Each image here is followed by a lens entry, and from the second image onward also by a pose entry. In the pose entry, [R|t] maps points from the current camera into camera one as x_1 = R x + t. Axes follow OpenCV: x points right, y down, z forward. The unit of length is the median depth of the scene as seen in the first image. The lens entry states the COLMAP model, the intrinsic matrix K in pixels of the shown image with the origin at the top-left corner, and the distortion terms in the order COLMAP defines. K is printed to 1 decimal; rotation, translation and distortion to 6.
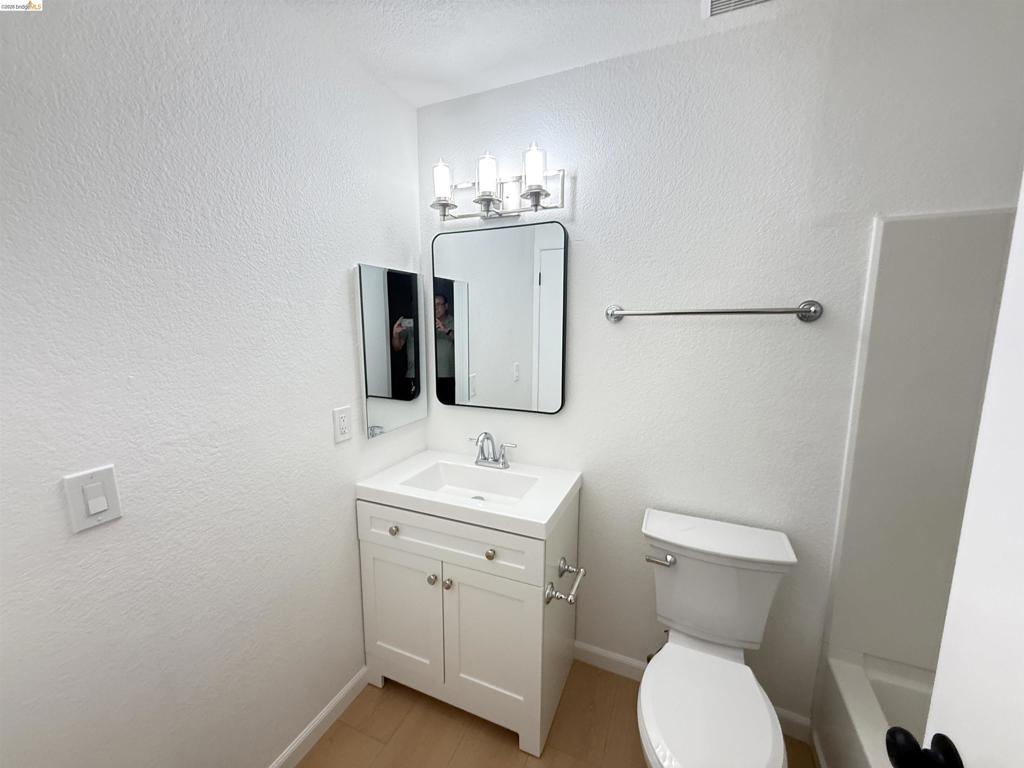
lens RADIAL K [[411.9, 0, 509.0], [0, 411.9, 385.6], [0, 0, 1]] dist [0.002934, 0.000322]
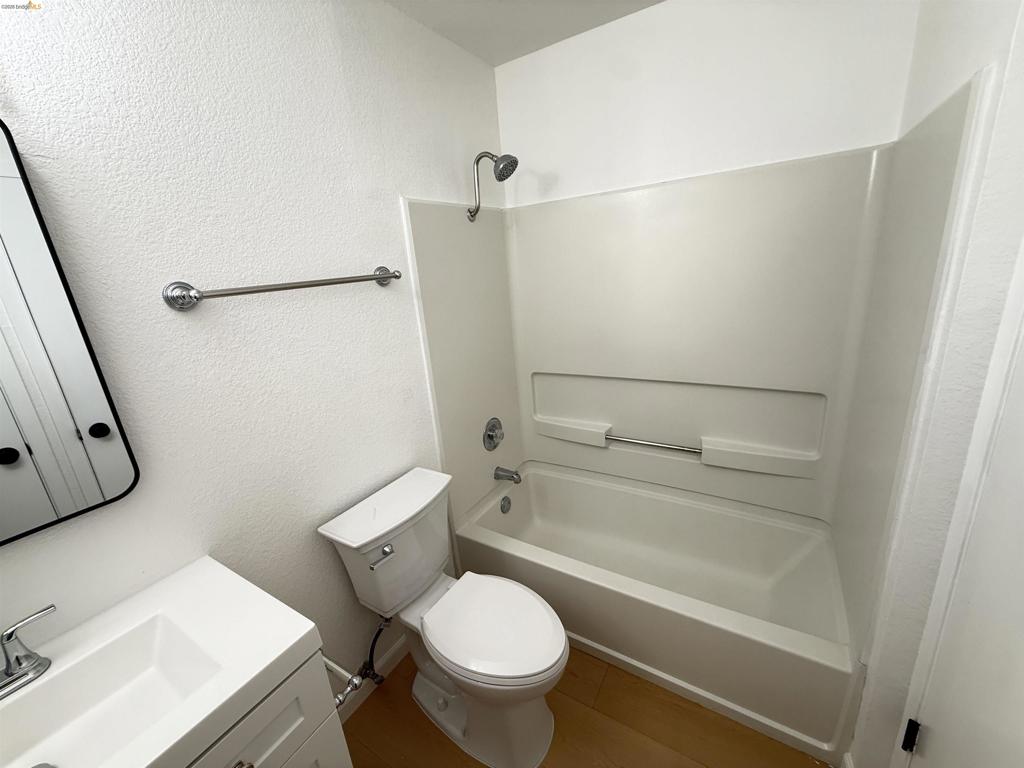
lens RADIAL K [[411.9, 0, 509.0], [0, 411.9, 385.6], [0, 0, 1]] dist [0.002934, 0.000322]
pose [[0.158384, -0.296450, 0.941824, -0.357774], [0.227549, 0.939147, 0.257342, -0.114366], [-0.960800, 0.173552, 0.216203, 0.489064]]
